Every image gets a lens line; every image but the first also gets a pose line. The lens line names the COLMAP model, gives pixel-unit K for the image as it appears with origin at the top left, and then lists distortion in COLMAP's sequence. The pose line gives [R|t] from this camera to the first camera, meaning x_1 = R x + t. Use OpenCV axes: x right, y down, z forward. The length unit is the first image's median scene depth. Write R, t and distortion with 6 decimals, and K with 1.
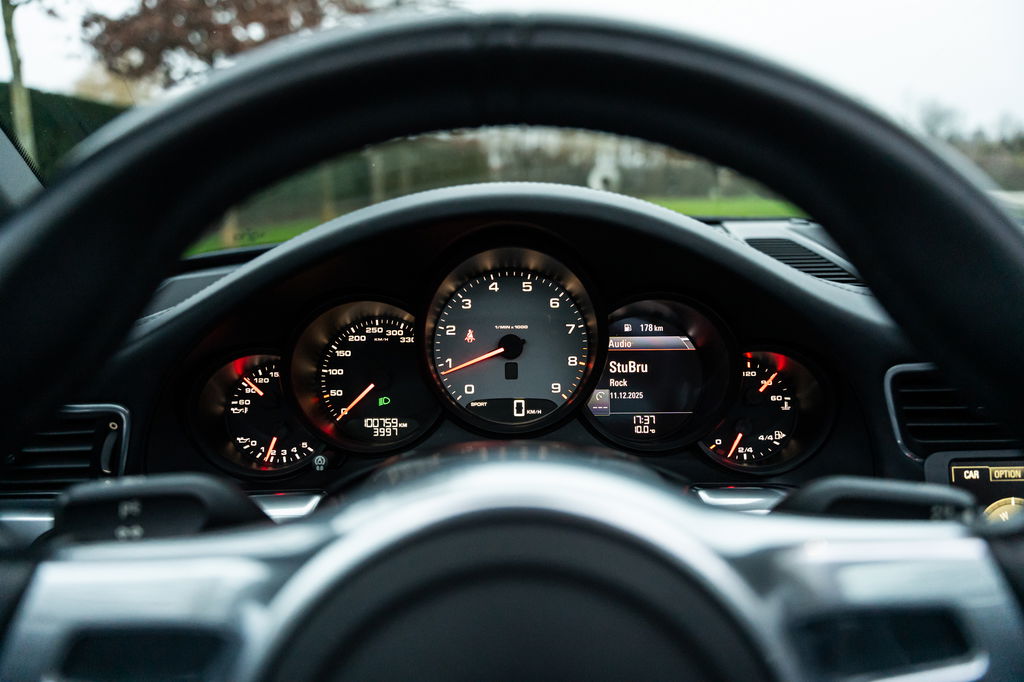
lens RADIAL K [[692.4, 0, 512.0], [0, 692.4, 341.0], [0, 0, 1]] dist [0.004460, 0.001315]
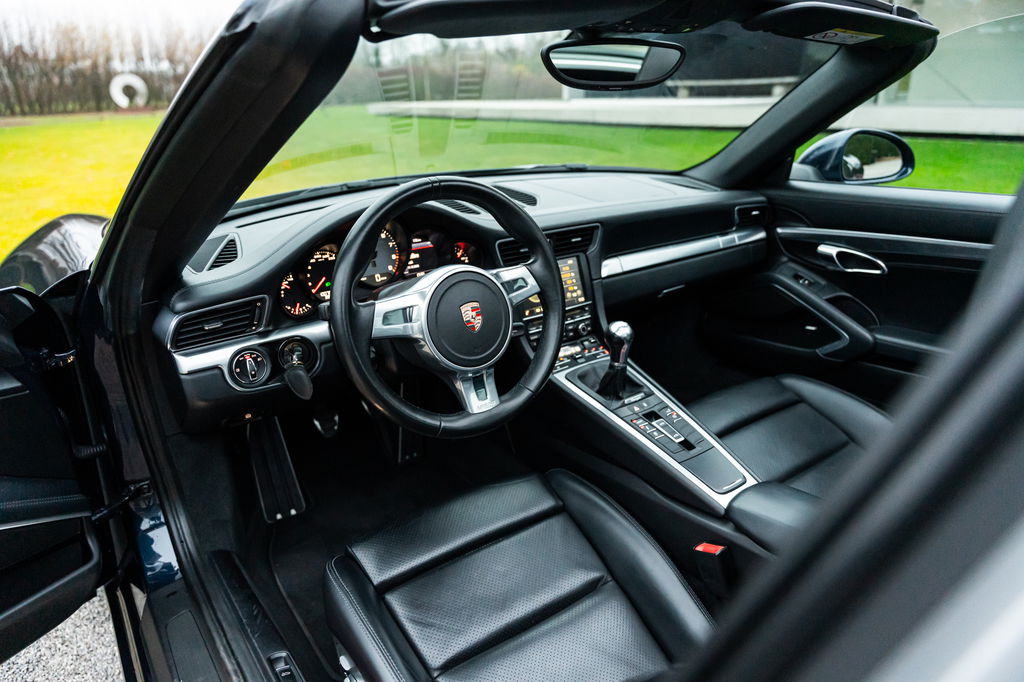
lens RADIAL K [[692.4, 0, 512.0], [0, 692.4, 341.0], [0, 0, 1]] dist [0.004460, 0.001315]
pose [[0.812561, -0.216329, 0.541245, -1.044999], [0.147019, 0.974619, 0.168827, -0.037521], [-0.564030, -0.057609, 0.823742, -1.447869]]
